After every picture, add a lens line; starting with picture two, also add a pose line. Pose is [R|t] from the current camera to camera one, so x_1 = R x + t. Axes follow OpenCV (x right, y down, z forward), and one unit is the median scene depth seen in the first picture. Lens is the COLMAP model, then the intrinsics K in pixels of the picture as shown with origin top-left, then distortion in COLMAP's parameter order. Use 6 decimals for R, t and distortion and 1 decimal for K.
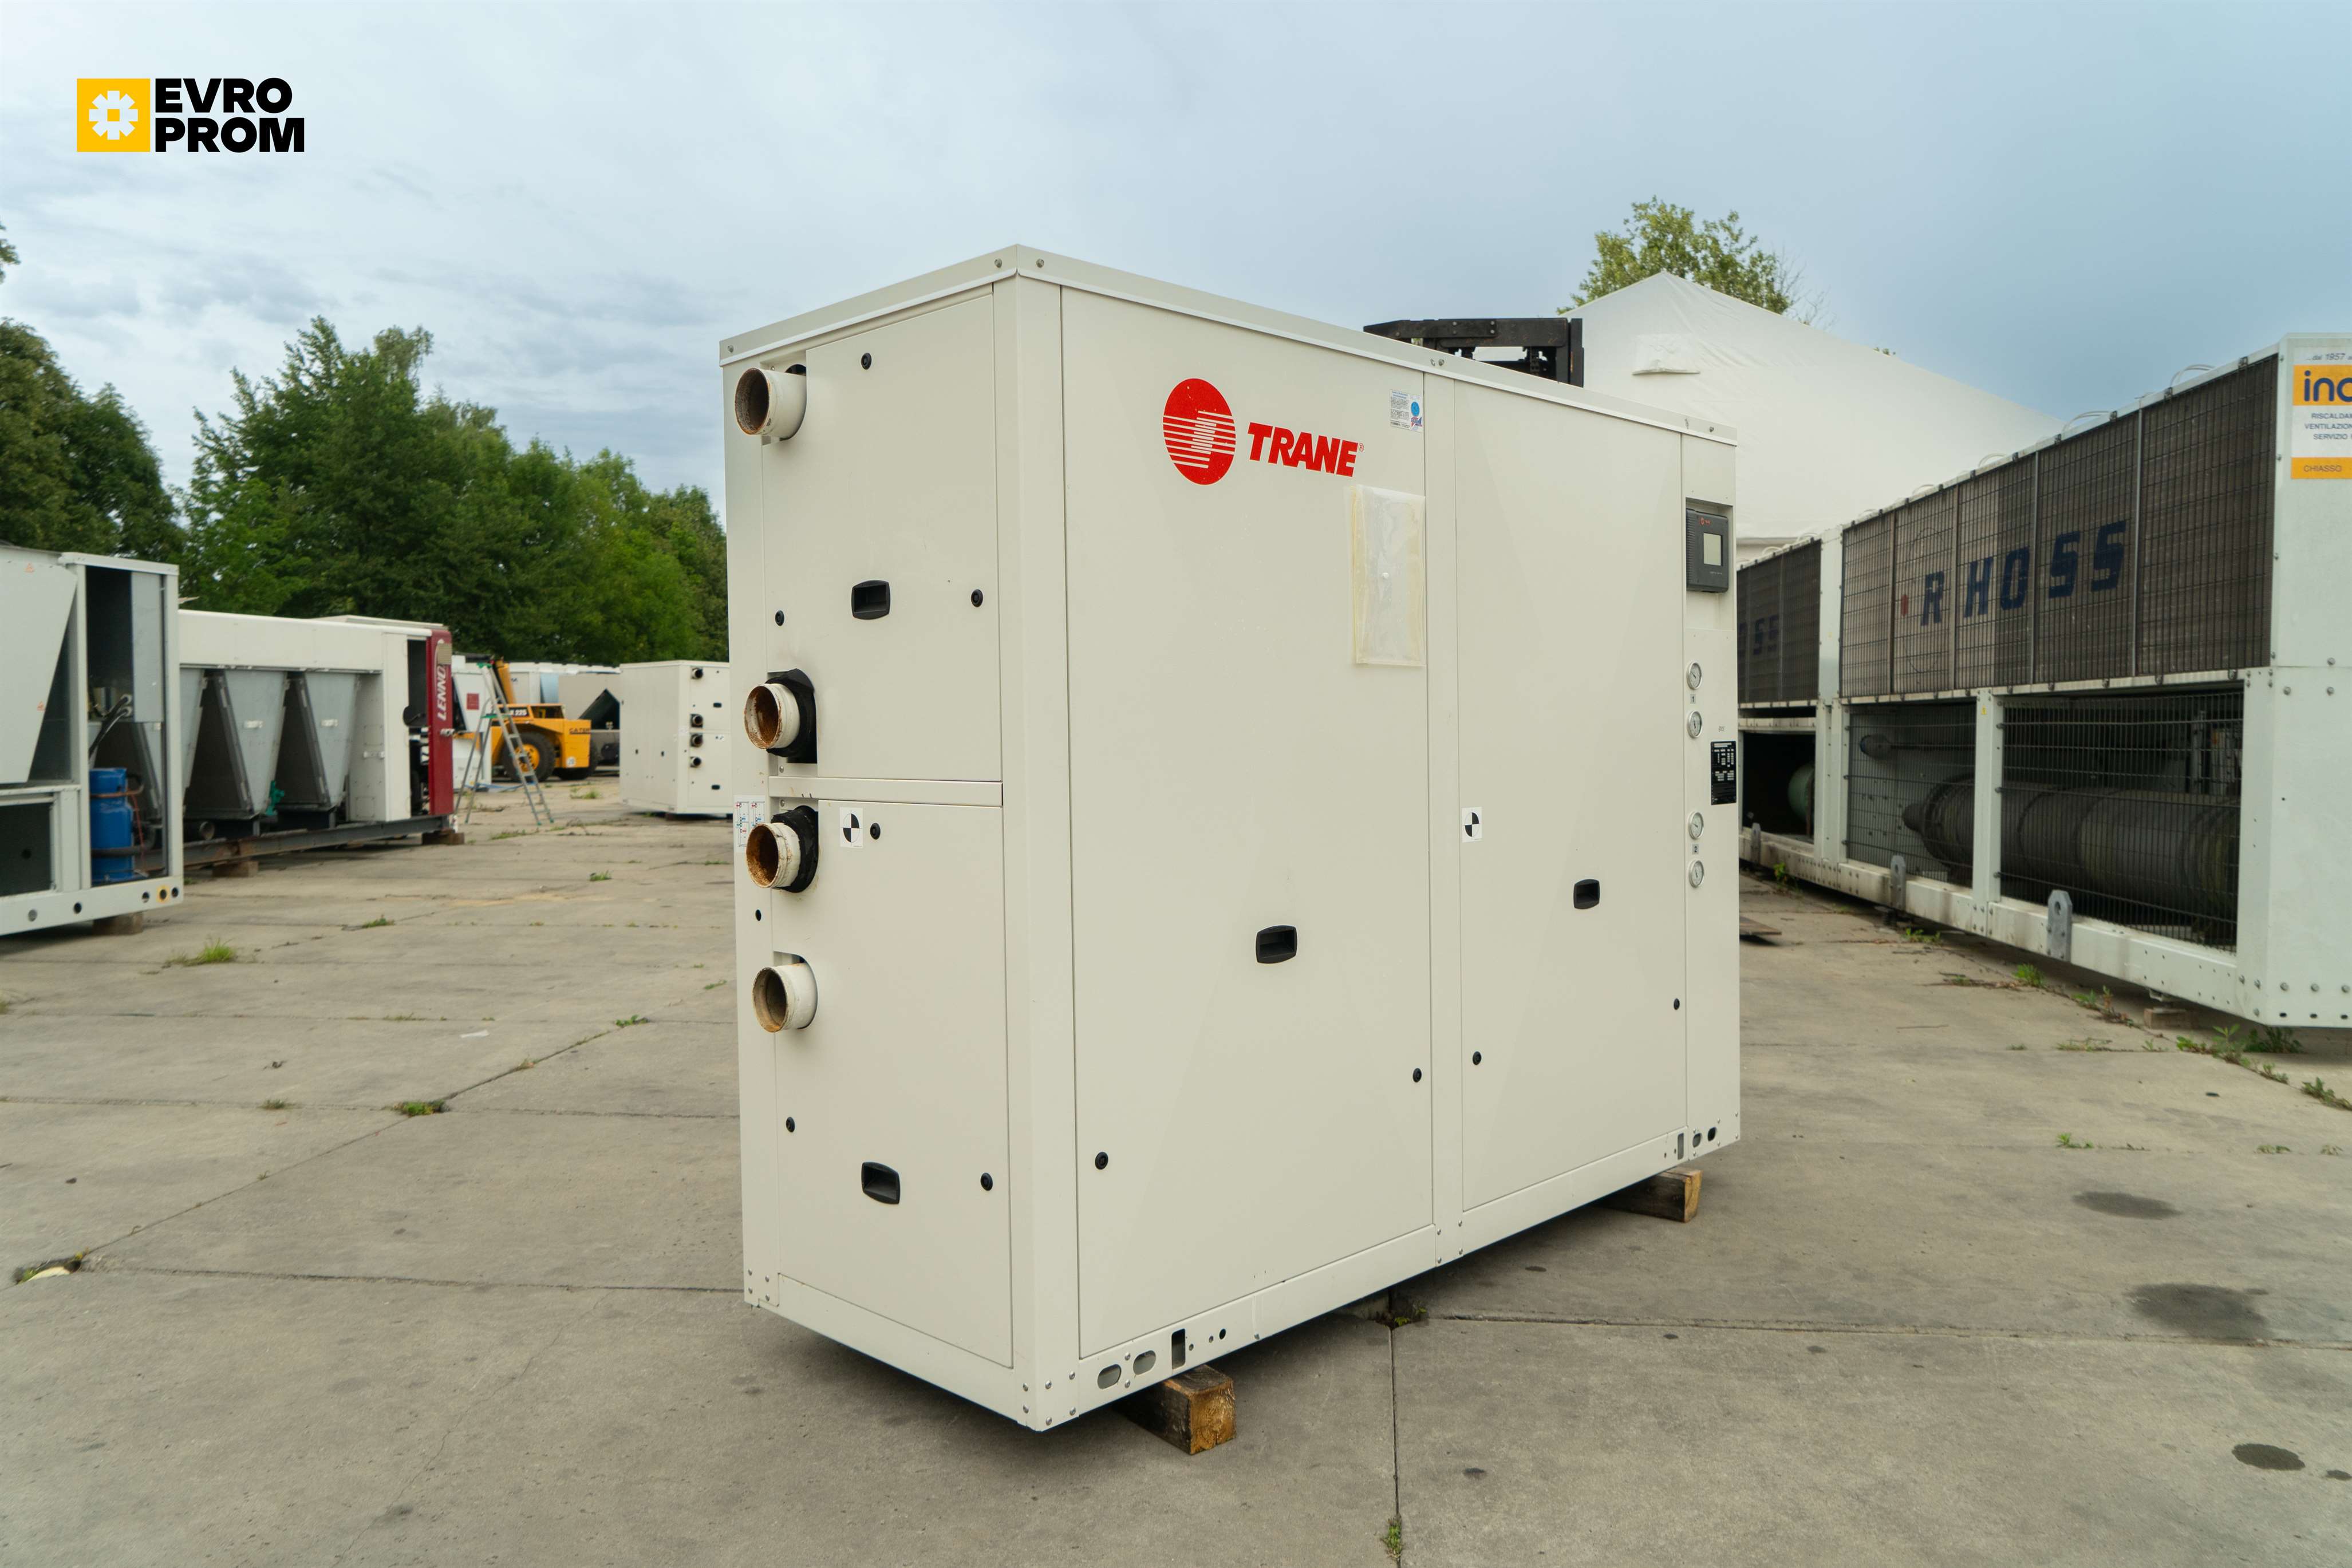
lens RADIAL K [[1655.7, 0, 1176.0], [0, 1655.7, 784.0], [0, 0, 1]] dist [-0.007246, -0.007572]
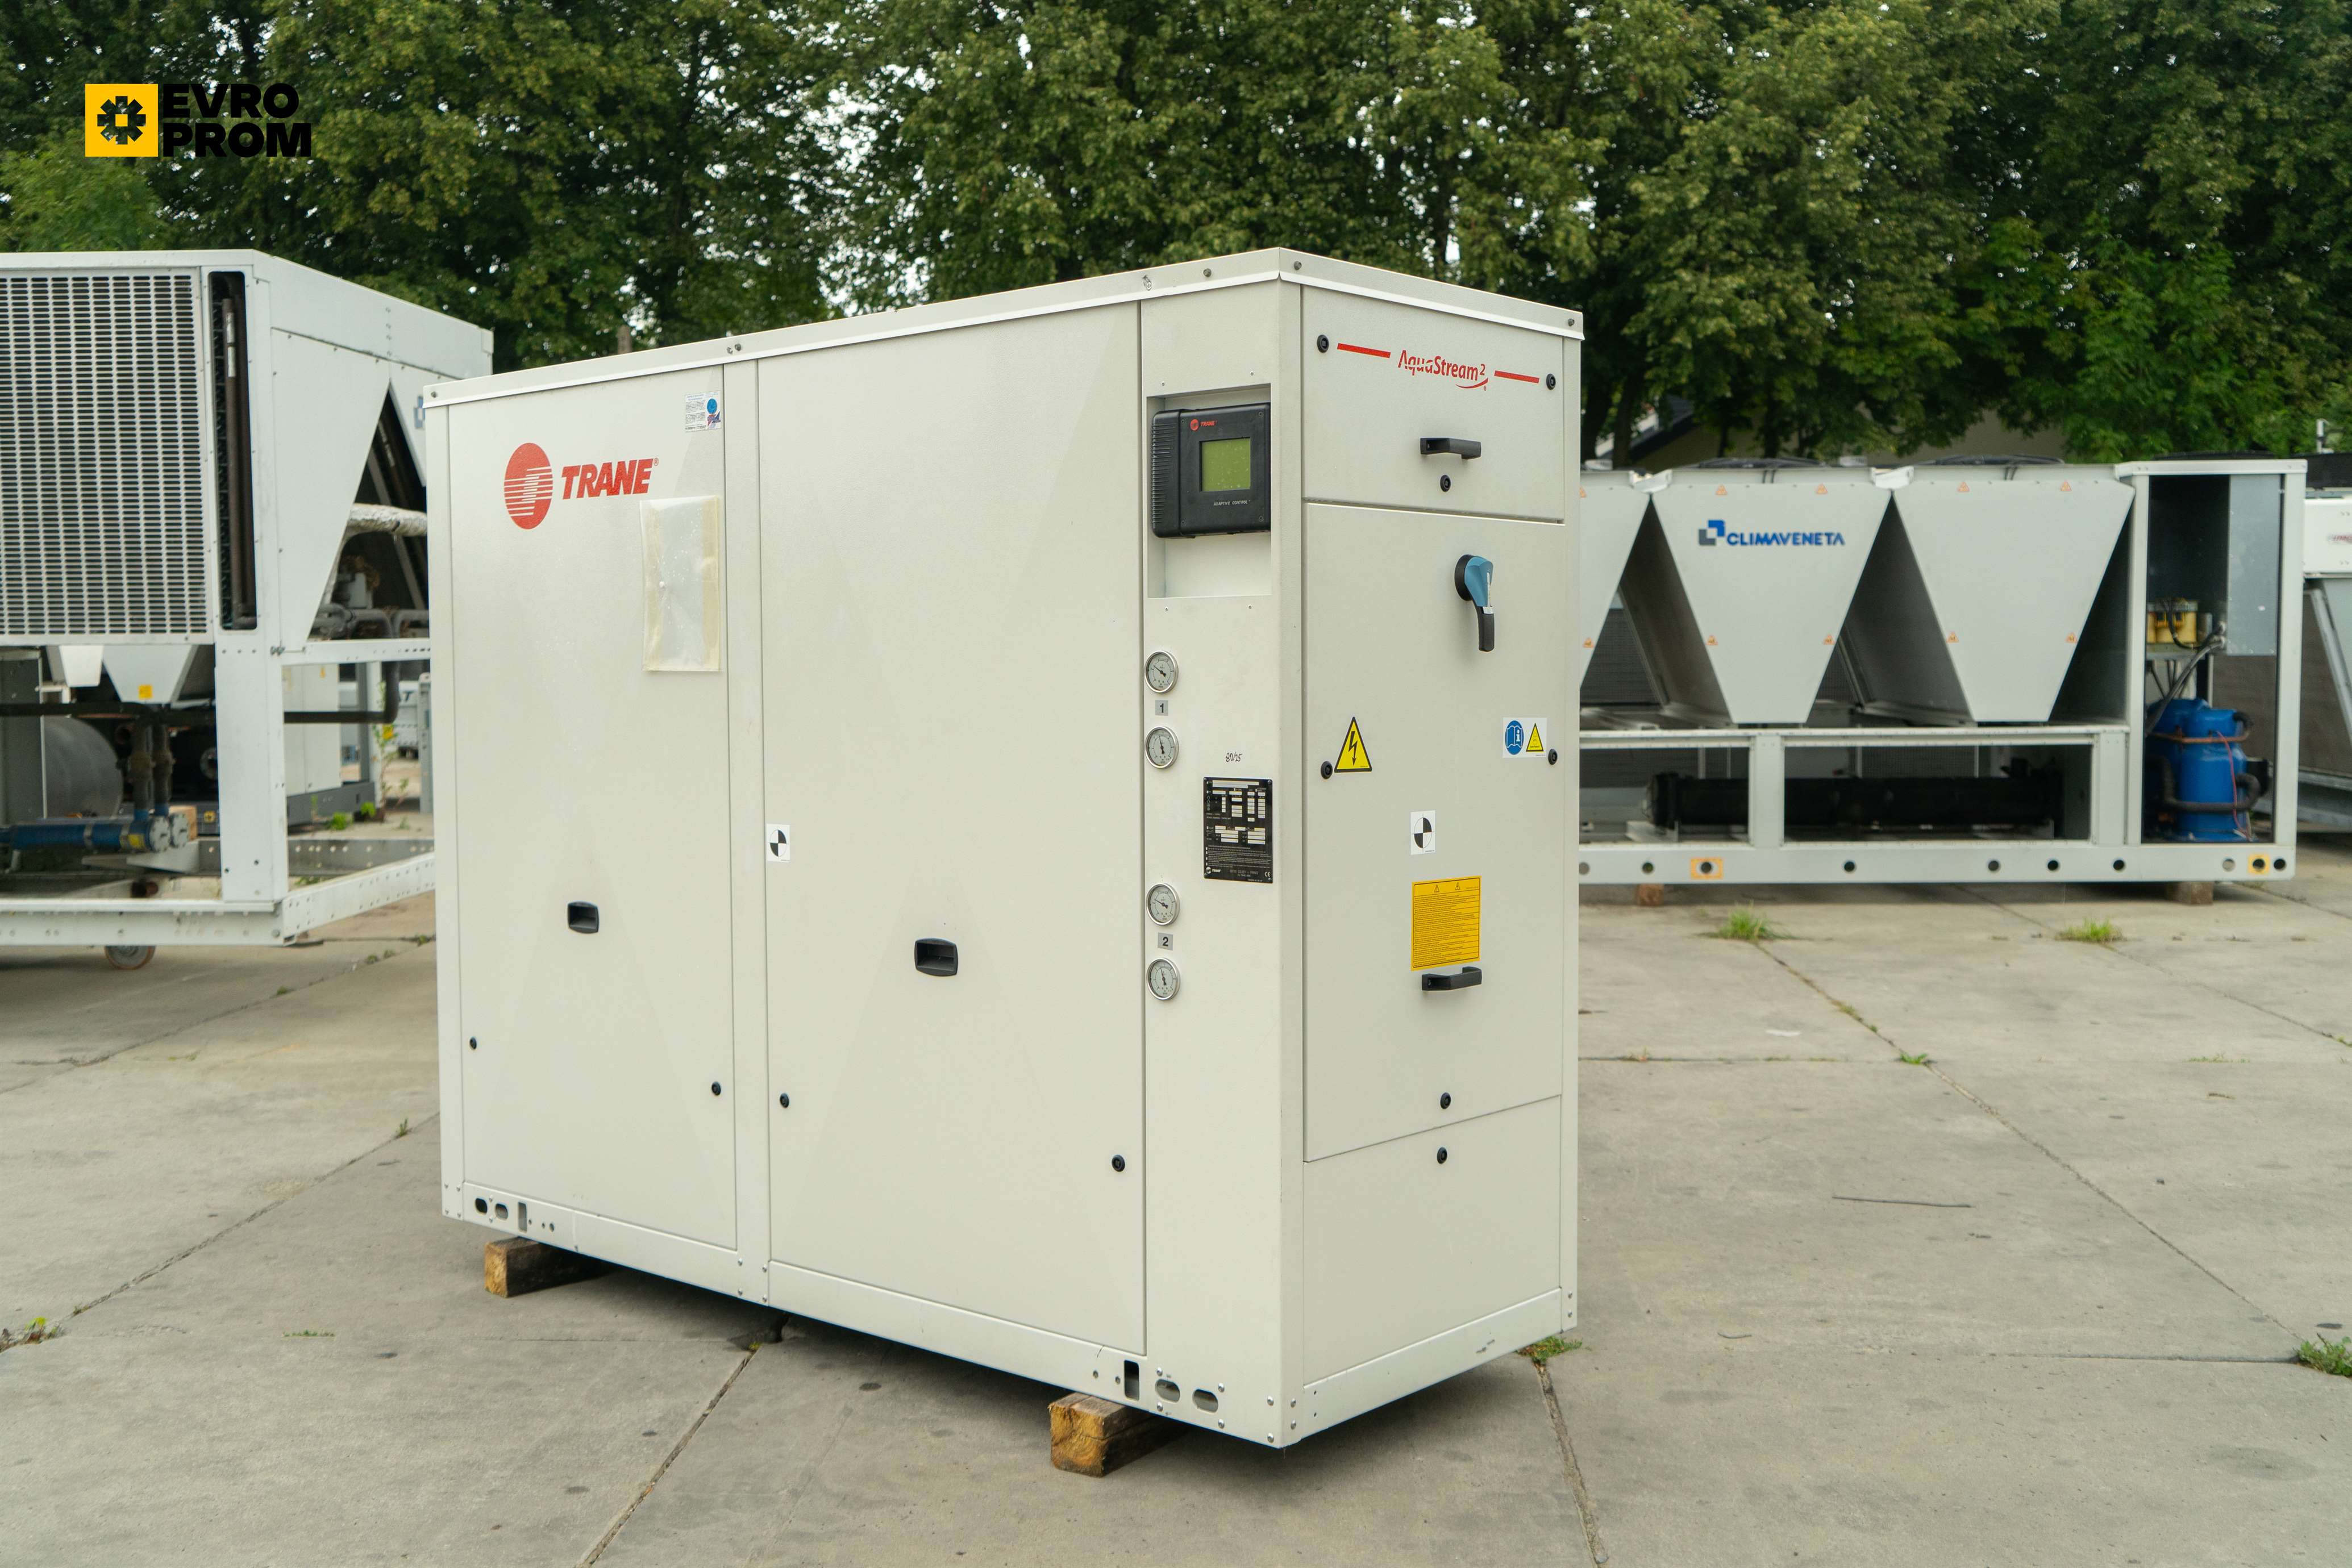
lens RADIAL K [[2287.6, 0, 1176.0], [0, 2287.6, 784.0], [0, 0, 1]] dist [-0.002910, 0.006696]
pose [[0.053378, 0.067148, -0.996314, 1.528286], [-0.026934, 0.997470, 0.065783, -0.102605], [0.998211, 0.023323, 0.055051, 1.218770]]
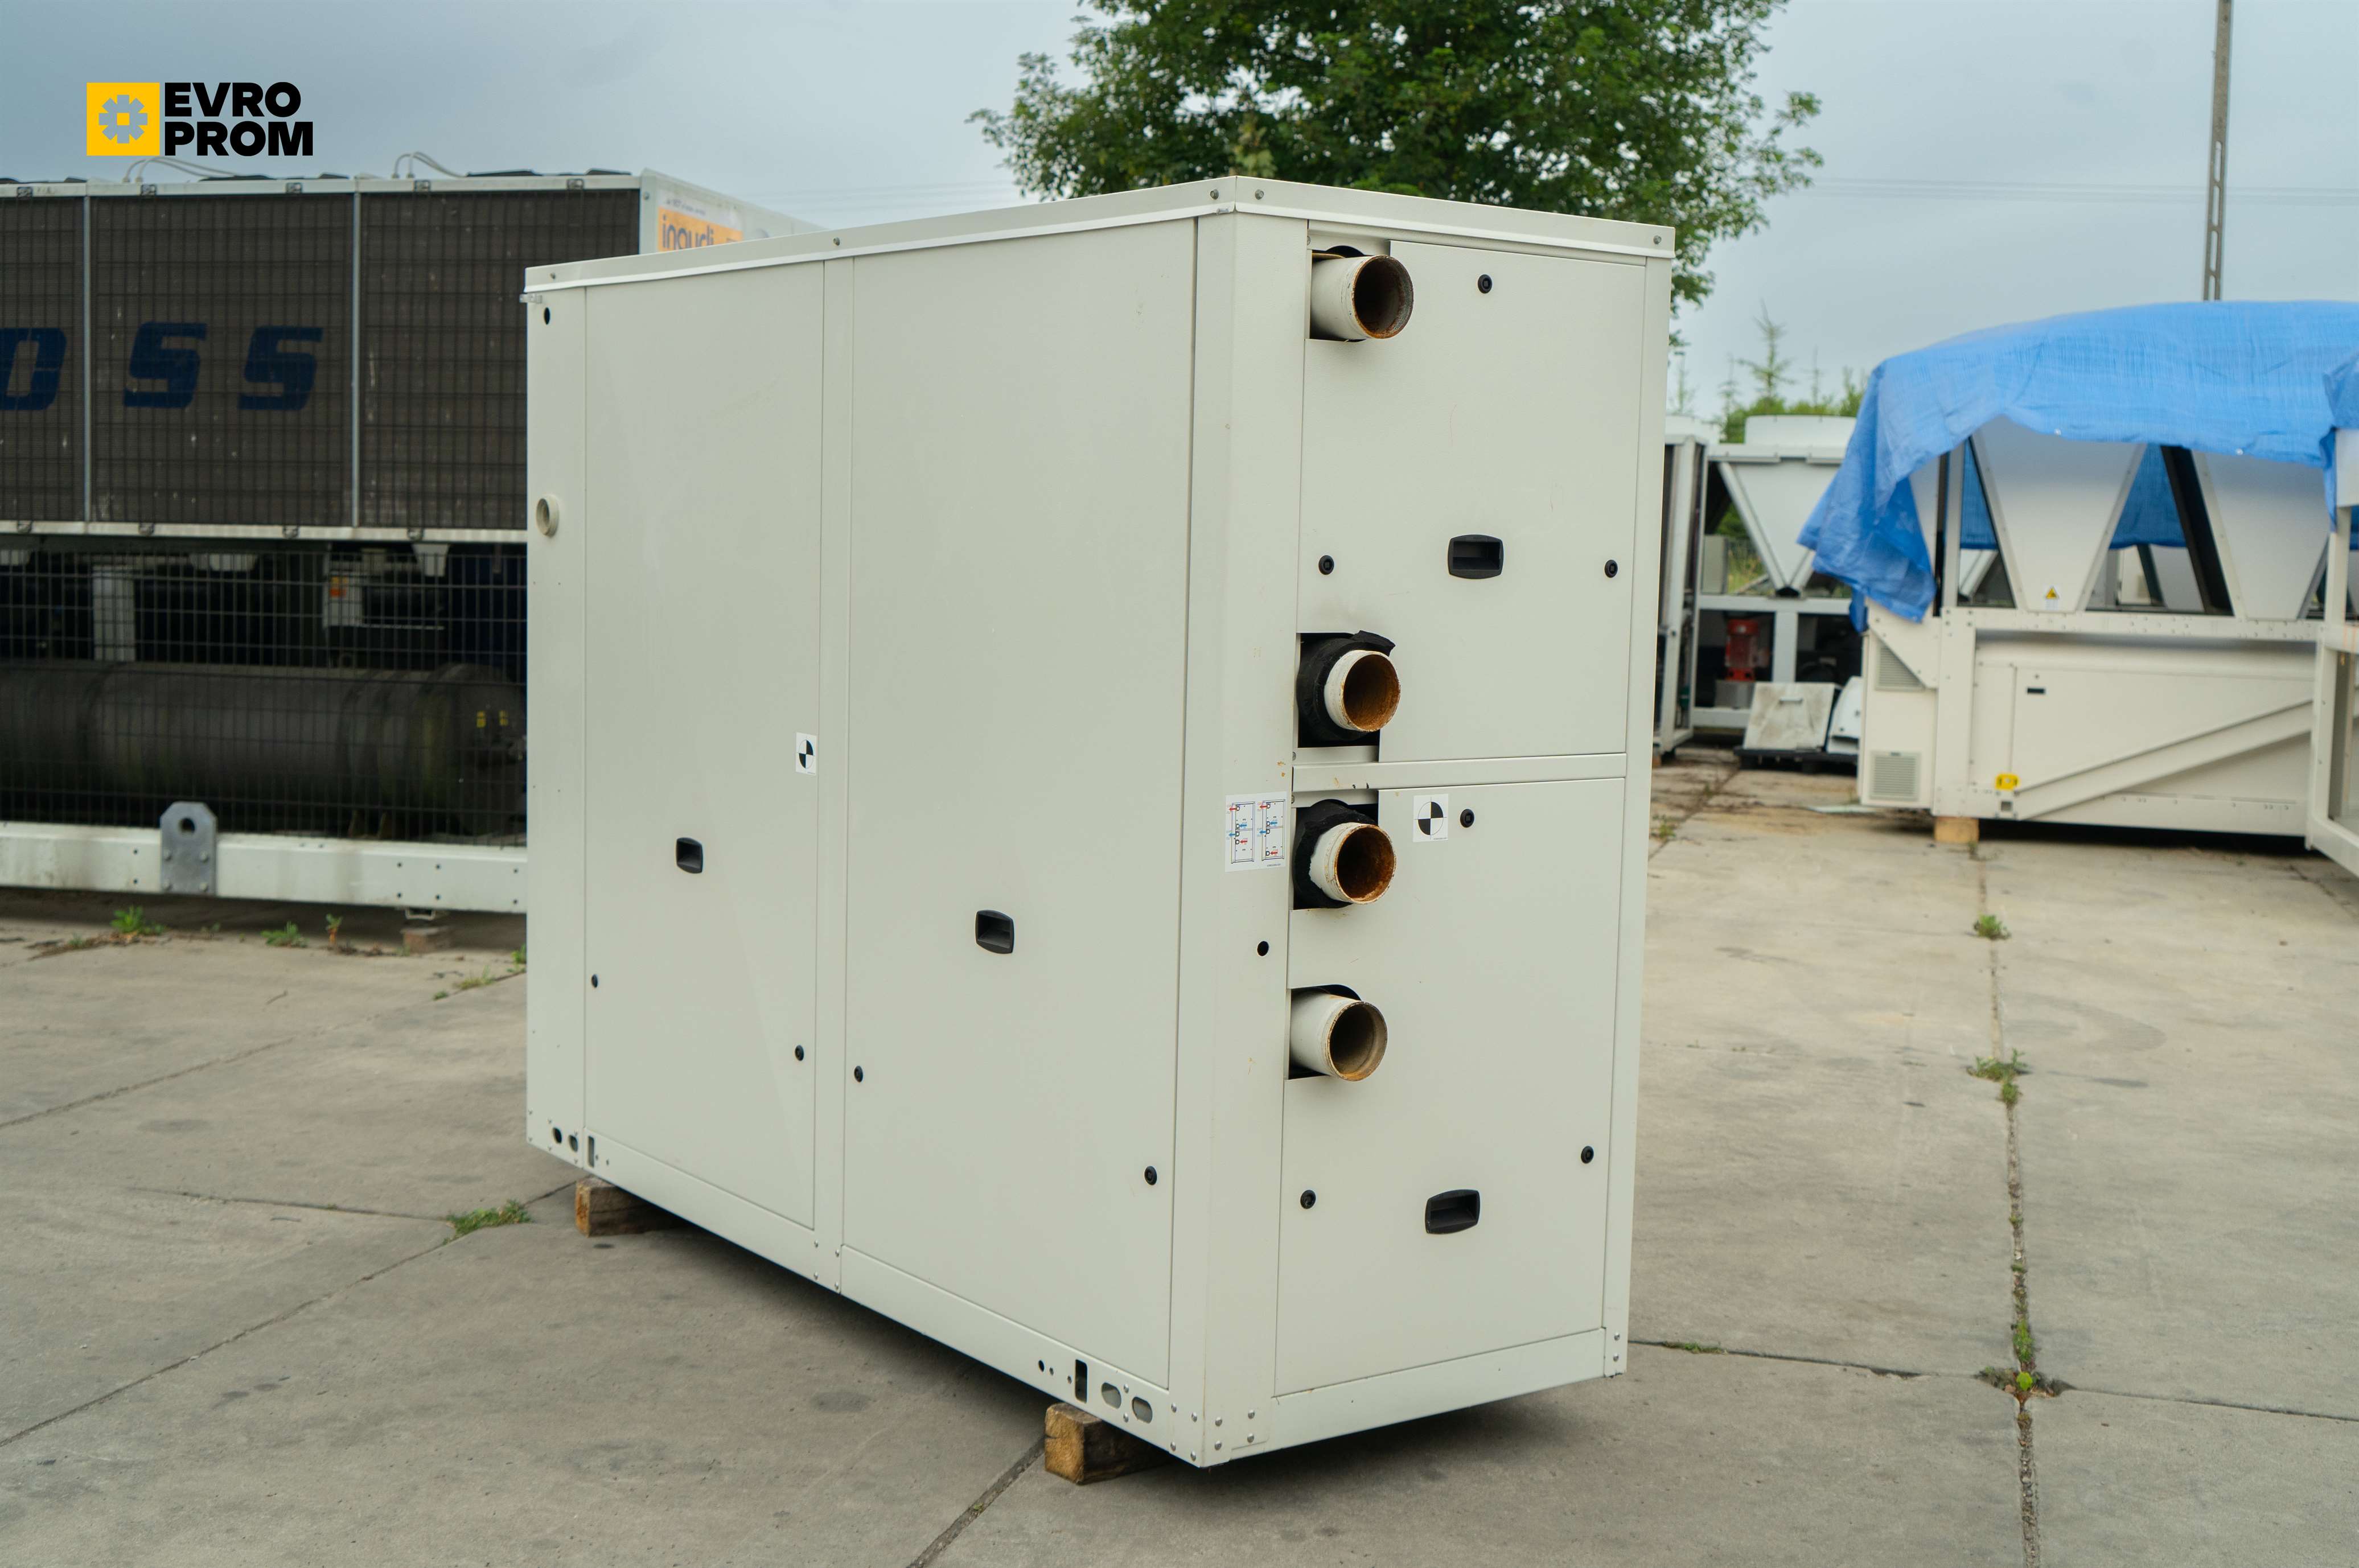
lens RADIAL K [[2760.2, 0, 1179.5], [0, 2760.2, 784.0], [0, 0, 1]] dist [-0.006632, 0.044342]
pose [[0.161165, -0.079641, 0.983709, -1.455777], [0.006380, 0.996802, 0.079655, -0.095046], [-0.986907, -0.006561, 0.161158, 0.802745]]
